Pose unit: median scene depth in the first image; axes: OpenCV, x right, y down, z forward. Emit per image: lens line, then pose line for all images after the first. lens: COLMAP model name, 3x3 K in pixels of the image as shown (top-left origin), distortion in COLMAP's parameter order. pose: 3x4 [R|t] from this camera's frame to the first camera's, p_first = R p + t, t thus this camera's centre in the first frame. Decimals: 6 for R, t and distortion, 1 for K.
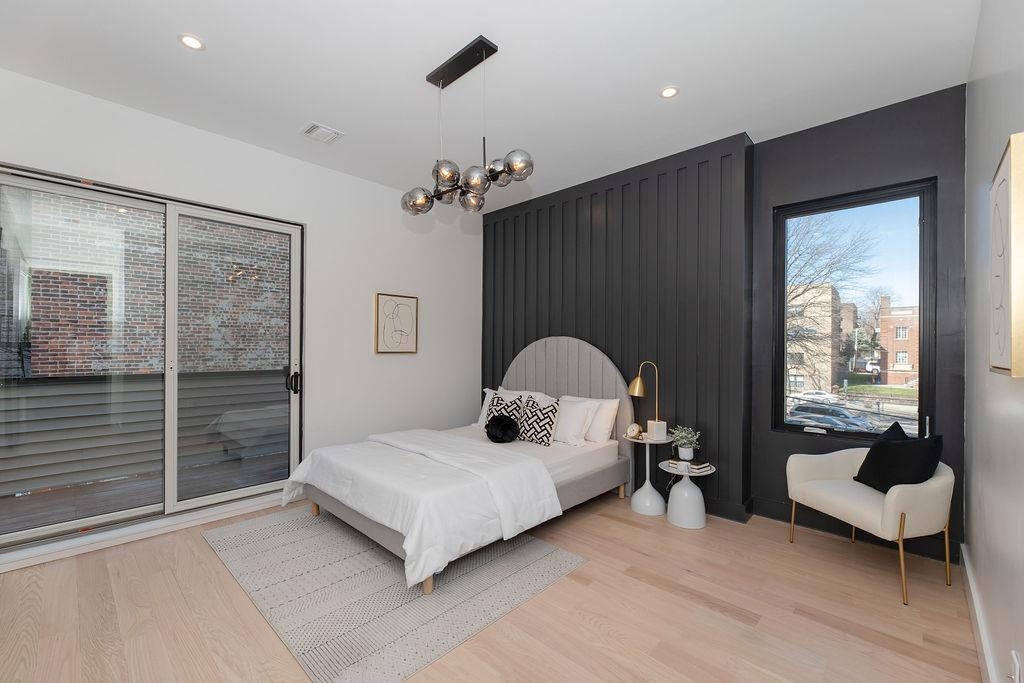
lens RADIAL K [[419.0, 0, 512.0], [0, 419.0, 341.5], [0, 0, 1]] dist [0.000465, 0.000060]
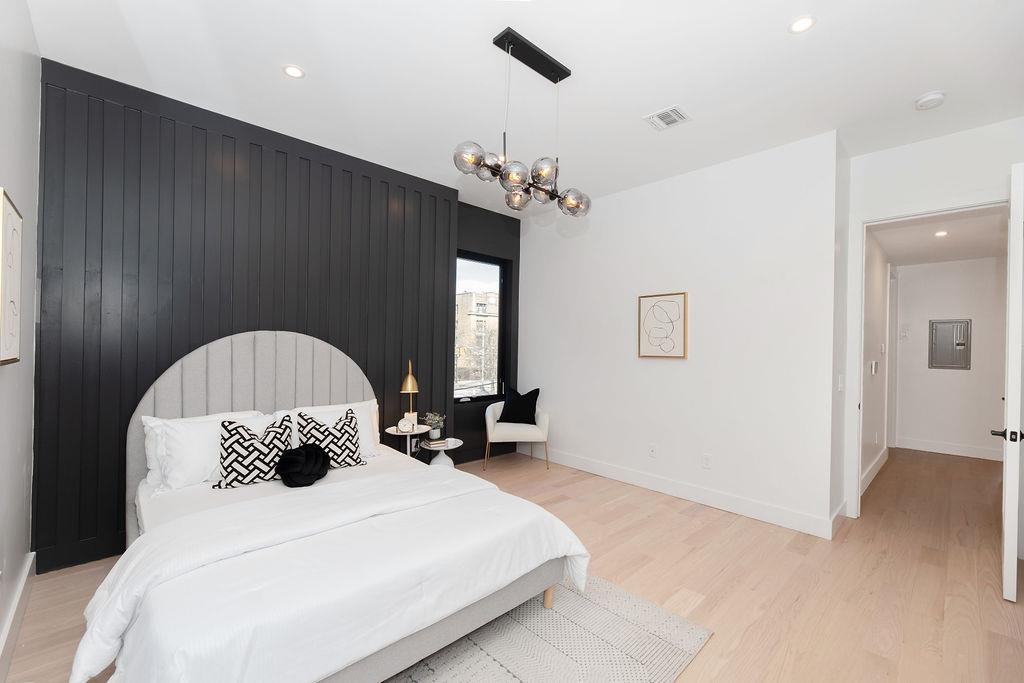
lens RADIAL K [[419.0, 0, 512.0], [0, 419.0, 341.5], [0, 0, 1]] dist [0.000465, 0.000060]
pose [[0.080118, 0.005289, 0.996771, -0.823164], [-0.019852, 0.999796, -0.003710, -0.001079], [-0.996588, -0.019491, 0.080206, 0.718273]]
